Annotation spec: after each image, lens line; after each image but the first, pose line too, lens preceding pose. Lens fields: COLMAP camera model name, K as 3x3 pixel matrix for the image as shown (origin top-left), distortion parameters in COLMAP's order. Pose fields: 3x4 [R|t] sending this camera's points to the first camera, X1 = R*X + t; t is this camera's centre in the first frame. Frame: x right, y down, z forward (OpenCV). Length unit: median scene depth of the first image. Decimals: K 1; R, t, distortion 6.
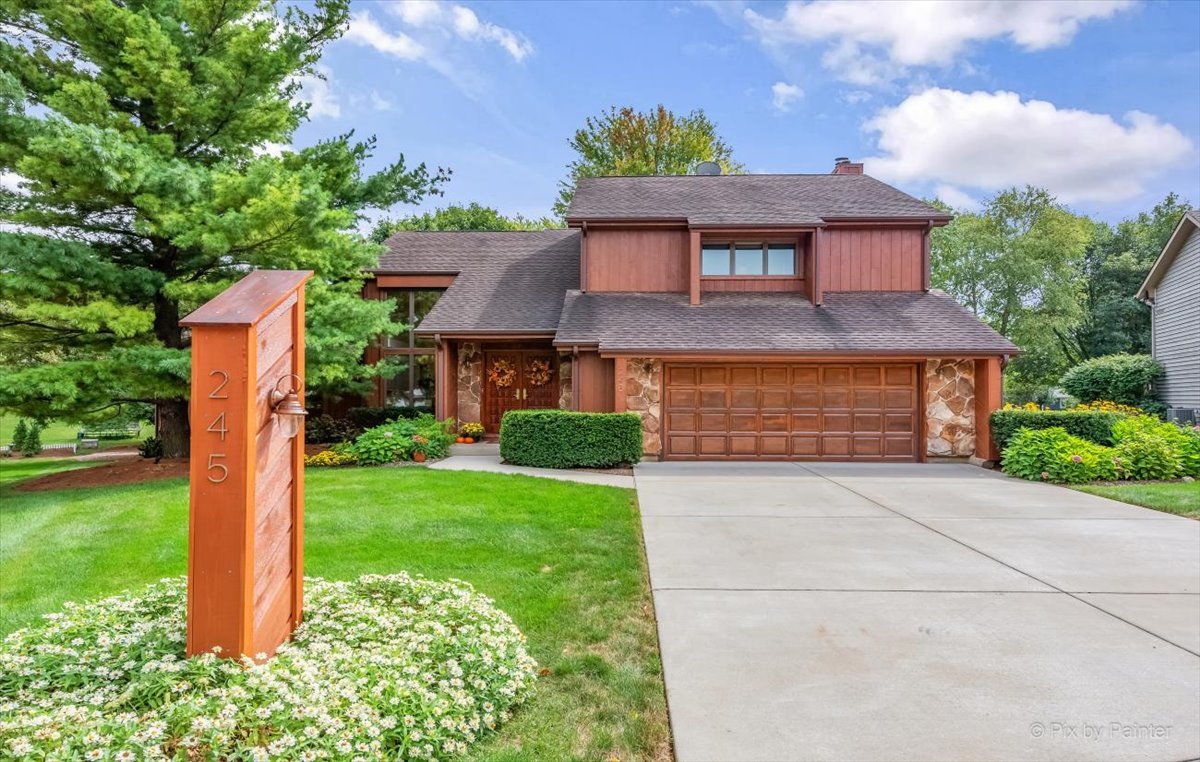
lens RADIAL K [[765.7, 0, 604.2], [0, 765.7, 376.9], [0, 0, 1]] dist [0.021956, 0.000669]
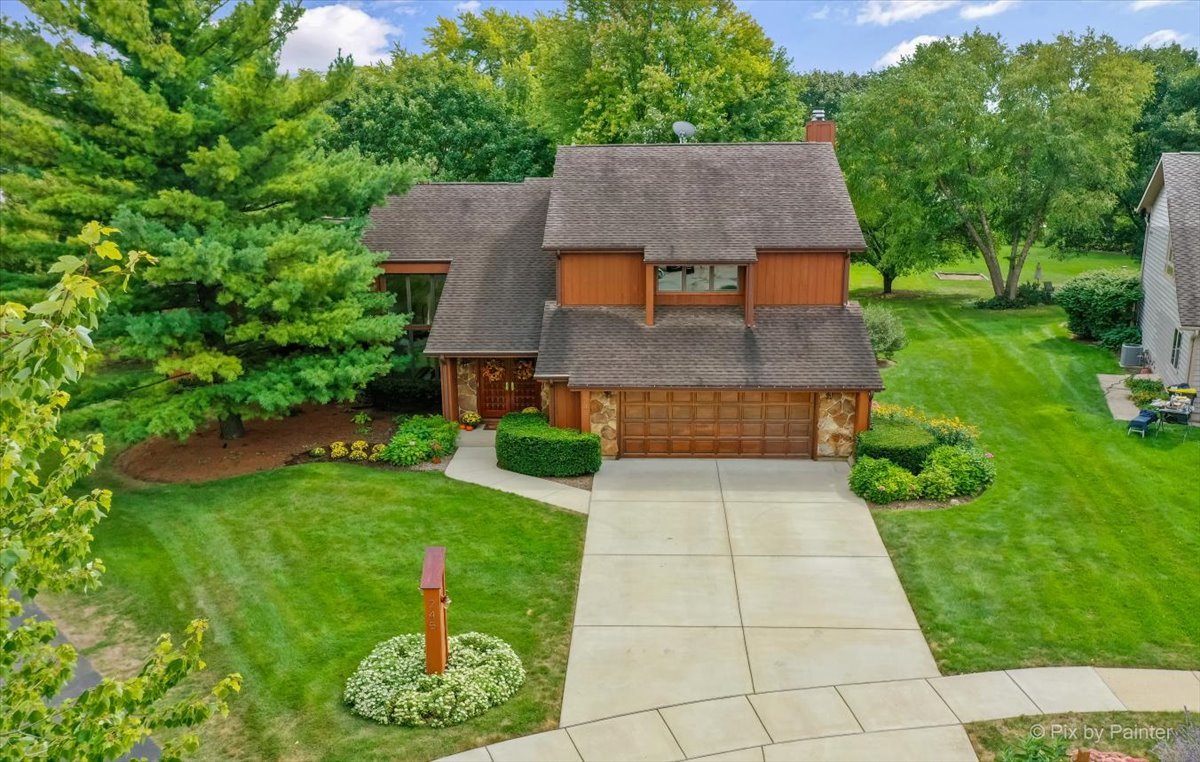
lens RADIAL K [[1065.6, 0, 596.1], [0, 1065.6, 377.5], [0, 0, 1]] dist [0.014529, 0.014887]
pose [[0.999733, -0.007171, -0.021950, 0.079278], [0.012201, 0.971083, 0.238430, -0.474013], [0.019605, -0.238634, 0.970912, -0.765207]]
